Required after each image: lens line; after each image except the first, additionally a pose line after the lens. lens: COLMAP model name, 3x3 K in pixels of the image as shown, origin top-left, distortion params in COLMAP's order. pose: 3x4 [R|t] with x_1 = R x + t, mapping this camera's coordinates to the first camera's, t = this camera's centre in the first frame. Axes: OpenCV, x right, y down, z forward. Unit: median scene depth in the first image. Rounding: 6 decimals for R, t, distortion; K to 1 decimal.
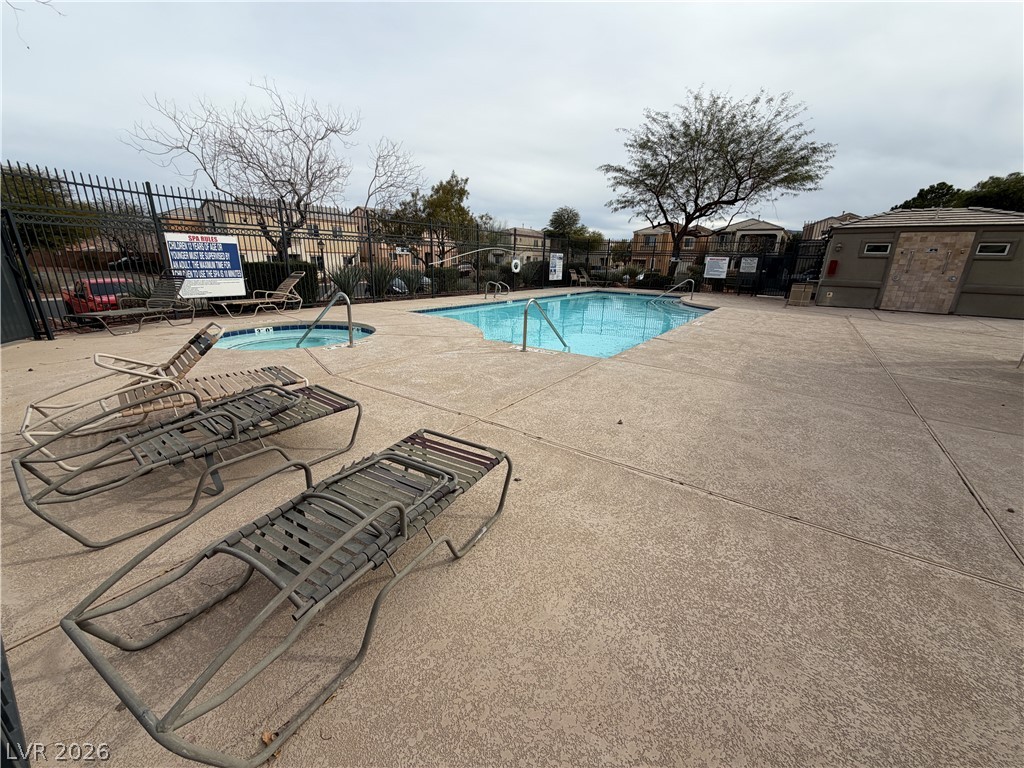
lens RADIAL K [[403.3, 0, 512.0], [0, 403.3, 384.0], [0, 0, 1]] dist [-0.000705, -0.000172]
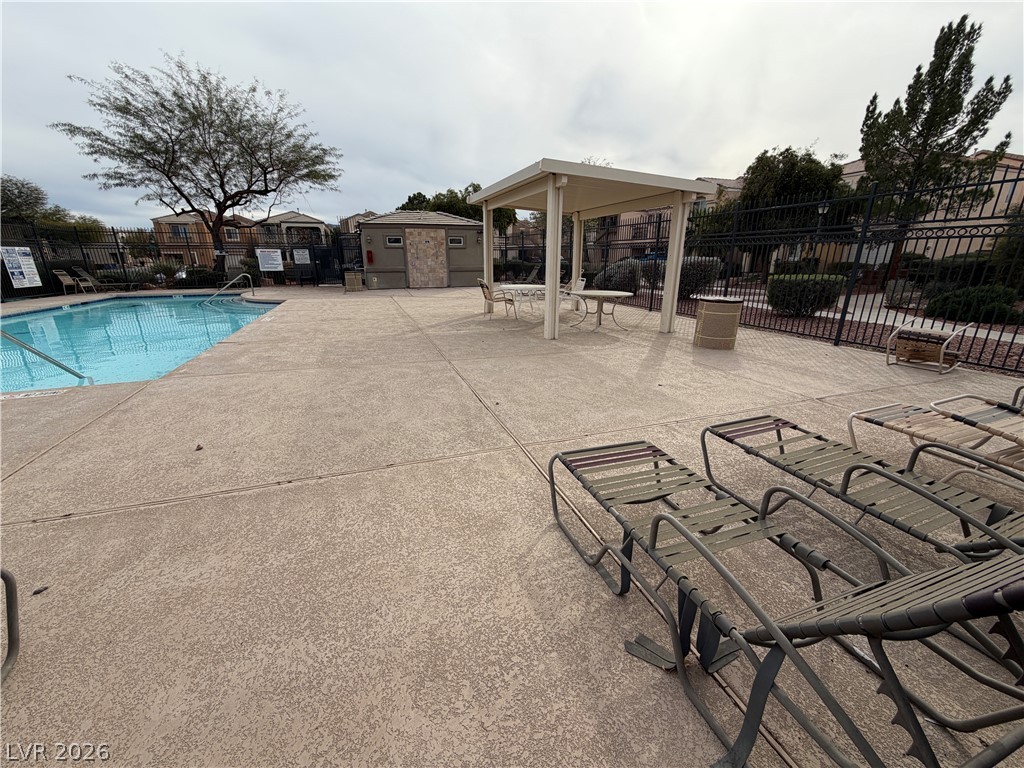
lens RADIAL K [[403.3, 0, 512.0], [0, 403.3, 384.0], [0, 0, 1]] dist [-0.000705, -0.000172]
pose [[0.576894, -0.269733, 0.770997, 0.021295], [0.257906, 0.955767, 0.141398, 0.010889], [-0.775034, 0.117273, 0.620943, -0.020803]]
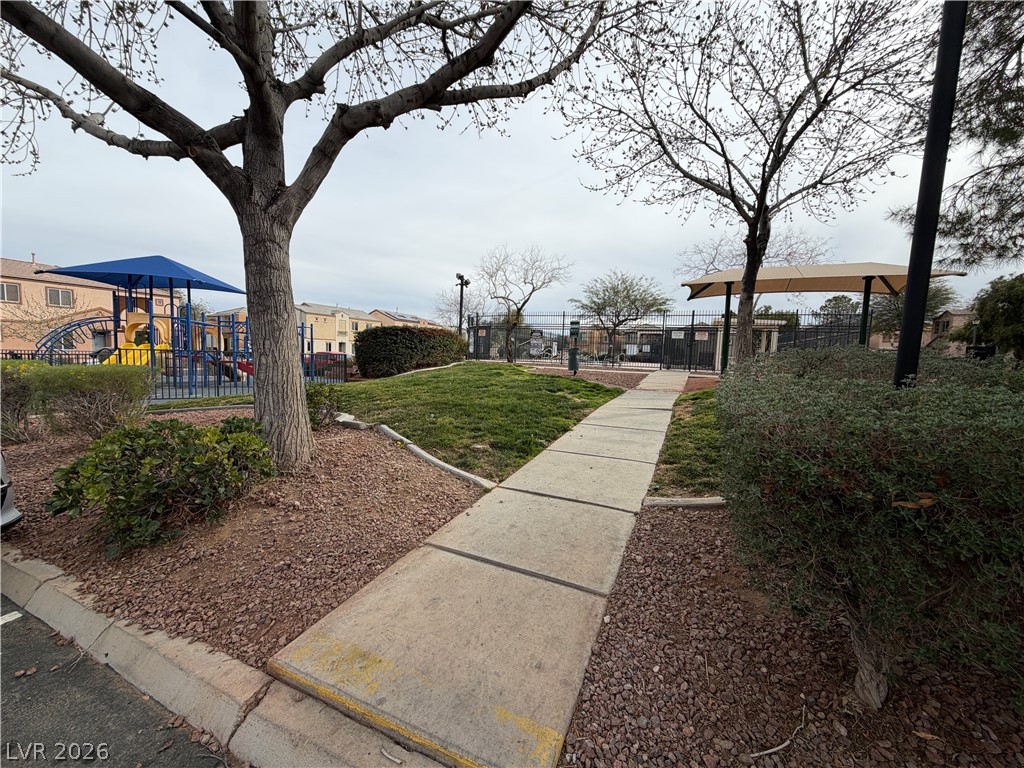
lens RADIAL K [[406.4, 0, 510.2], [0, 406.4, 404.6], [0, 0, 1]] dist [0.000033, -0.000019]
pose [[0.981669, -0.029548, 0.188288, -0.713435], [0.059340, 0.986191, -0.154618, 0.385887], [-0.181120, 0.162956, 0.969866, -1.219638]]
